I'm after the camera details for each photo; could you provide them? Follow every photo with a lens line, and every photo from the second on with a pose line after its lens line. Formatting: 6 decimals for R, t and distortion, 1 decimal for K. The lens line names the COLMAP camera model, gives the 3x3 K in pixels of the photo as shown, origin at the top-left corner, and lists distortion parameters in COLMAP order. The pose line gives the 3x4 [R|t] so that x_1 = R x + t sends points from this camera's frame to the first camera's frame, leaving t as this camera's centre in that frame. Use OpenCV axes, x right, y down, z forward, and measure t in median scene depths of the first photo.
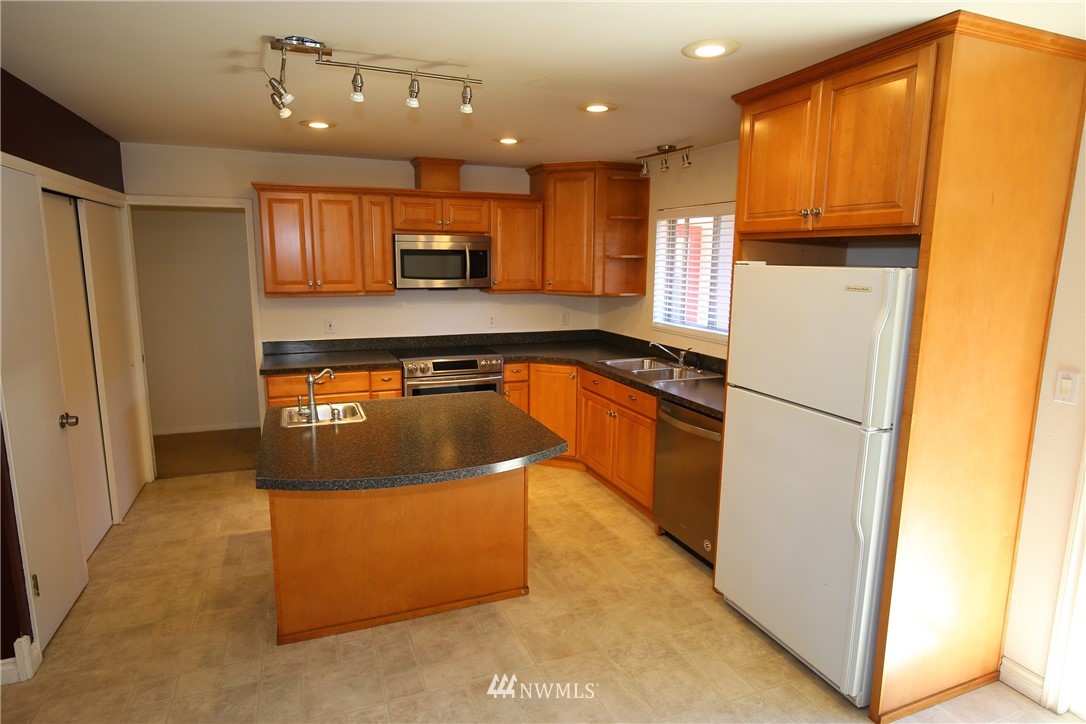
lens RADIAL K [[606.4, 0, 548.2], [0, 606.4, 361.1], [0, 0, 1]] dist [-0.005216, -0.000854]
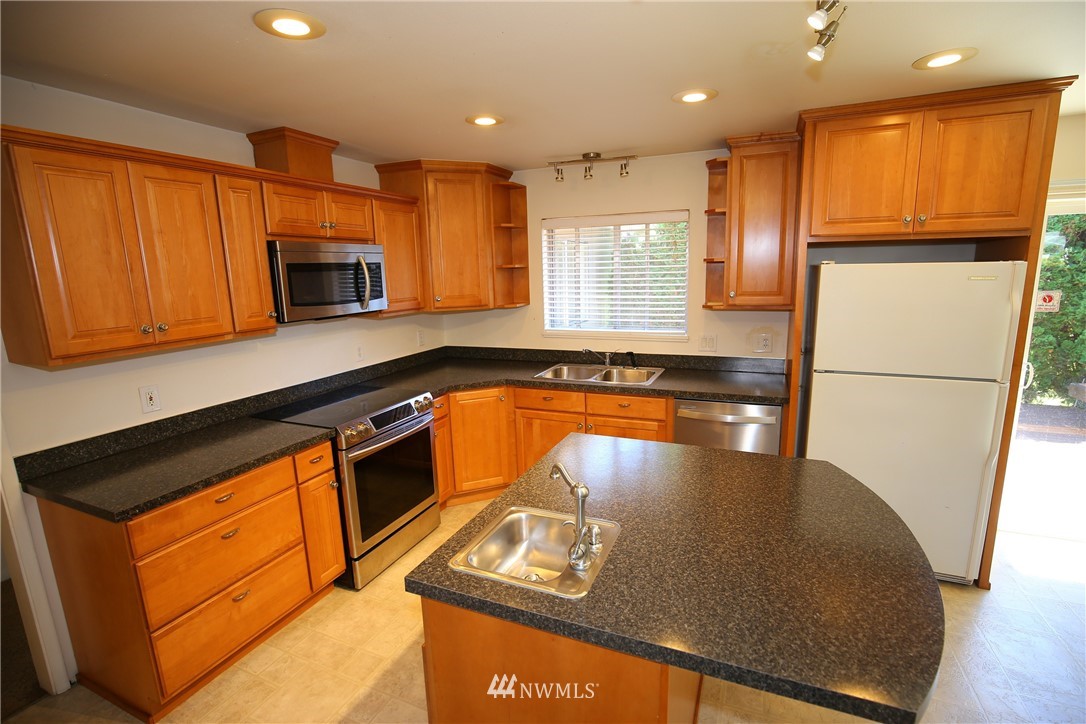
lens RADIAL K [[500.4, 0, 544.7], [0, 500.4, 360.8], [0, 0, 1]] dist [-0.023085, -0.000473]
pose [[0.716813, -0.155299, 0.679751, -0.455359], [0.149939, 0.986406, 0.067245, -0.077999], [-0.680953, 0.053719, 0.730354, 0.441832]]
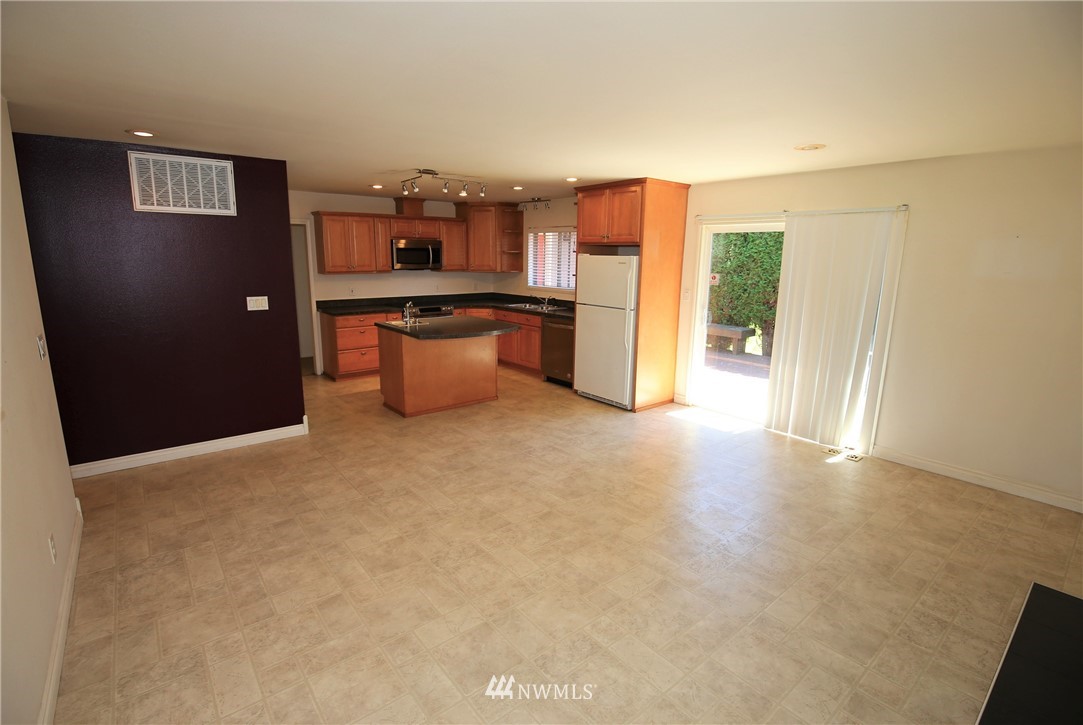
lens RADIAL K [[499.0, 0, 533.8], [0, 499.0, 355.7], [0, 0, 1]] dist [-0.023085, -0.000473]
pose [[0.957283, -0.058151, 0.283246, -0.309586], [0.047885, 0.997925, 0.043040, 0.103896], [-0.285162, -0.027638, 0.958081, -0.611697]]
